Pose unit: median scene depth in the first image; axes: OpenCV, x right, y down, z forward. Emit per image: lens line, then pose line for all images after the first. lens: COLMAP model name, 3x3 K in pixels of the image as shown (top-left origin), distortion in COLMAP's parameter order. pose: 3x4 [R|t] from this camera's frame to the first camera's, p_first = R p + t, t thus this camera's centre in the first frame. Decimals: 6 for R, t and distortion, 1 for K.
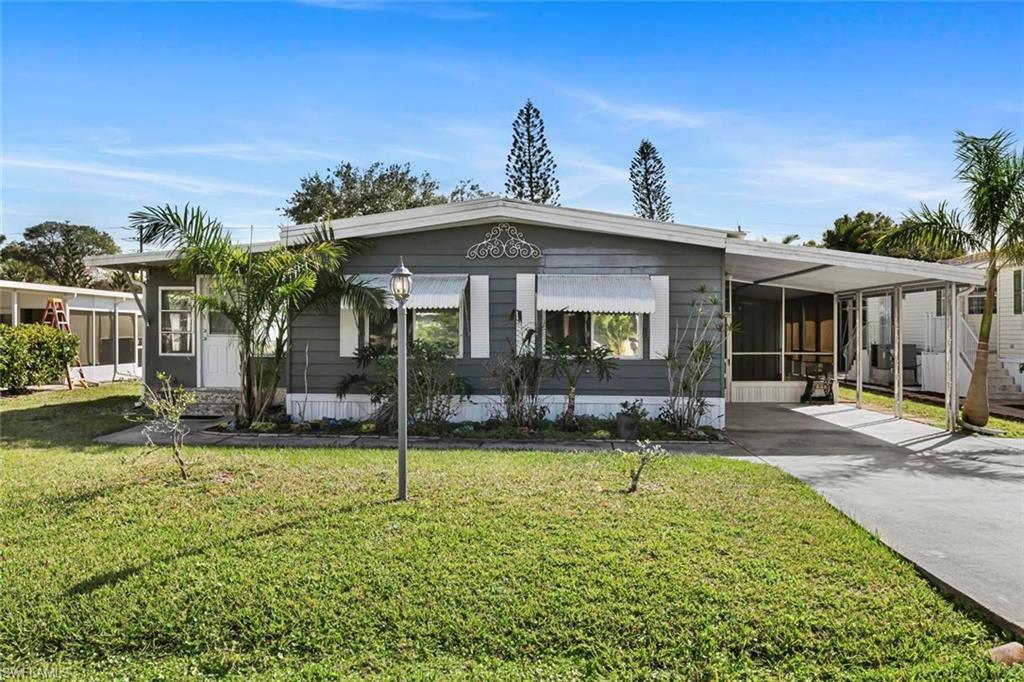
lens RADIAL K [[902.5, 0, 512.0], [0, 902.5, 341.0], [0, 0, 1]] dist [-0.003425, -0.003422]
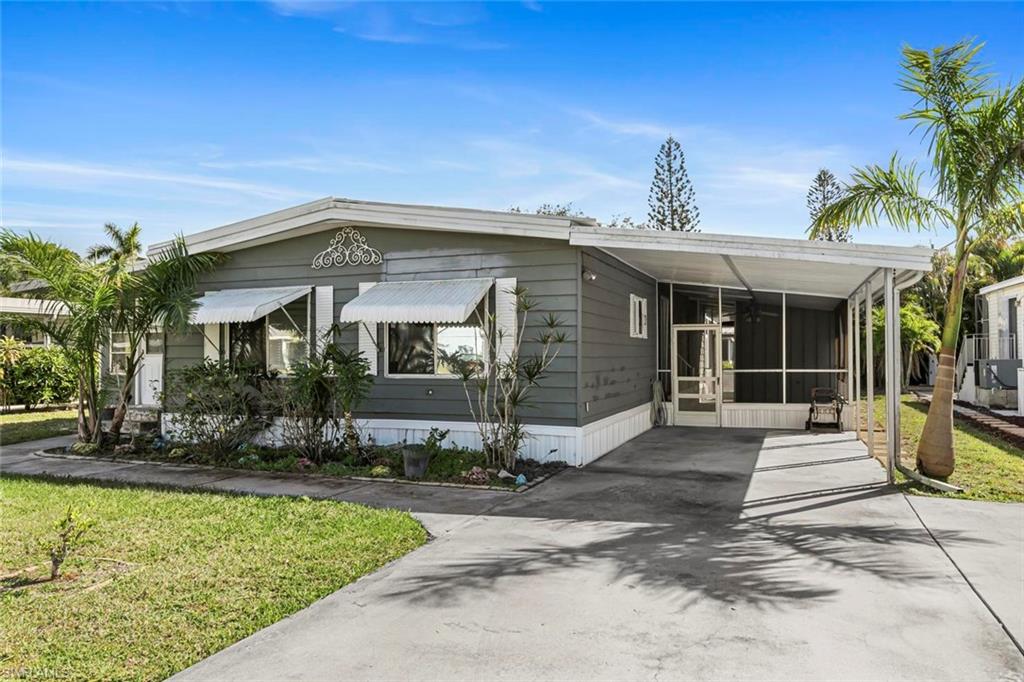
lens RADIAL K [[743.3, 0, 512.0], [0, 743.3, 341.0], [0, 0, 1]] dist [-0.008121, -0.000826]
pose [[0.948146, -0.015392, -0.317463, 0.376120], [0.006915, 0.999589, -0.027810, 0.004631], [0.317760, 0.024173, 0.947863, 0.346112]]
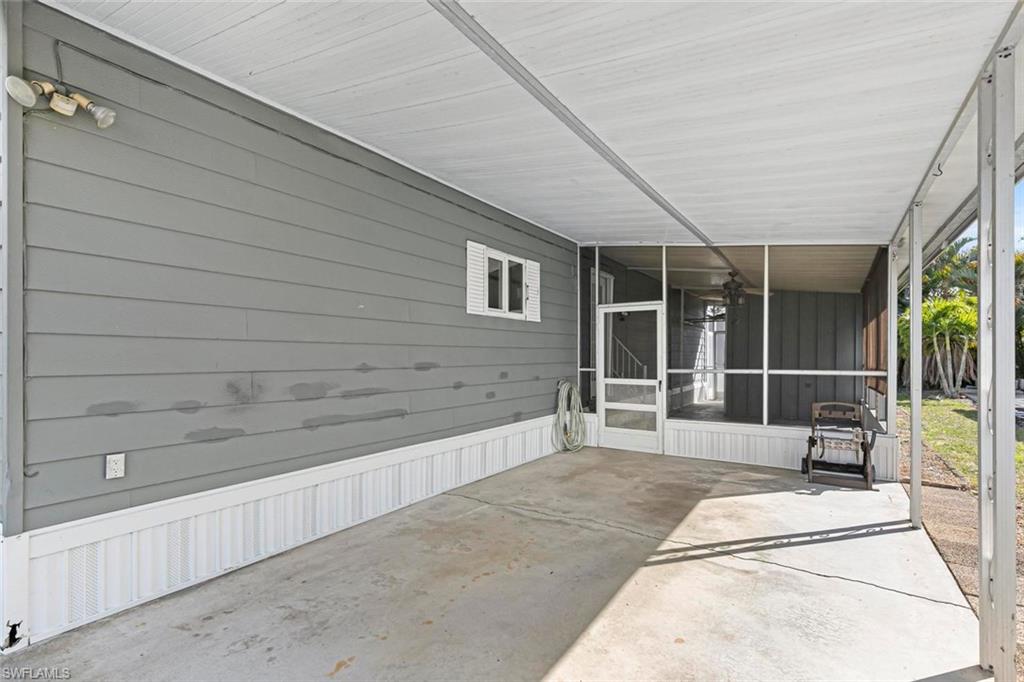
lens RADIAL K [[460.3, 0, 512.9], [0, 460.3, 359.6], [0, 0, 1]] dist [-0.000514, 0.000061]
pose [[0.845699, -0.002160, -0.533656, 0.429163], [0.000873, 0.999996, -0.002665, 0.009725], [0.533660, 0.001788, 0.845697, 0.939939]]
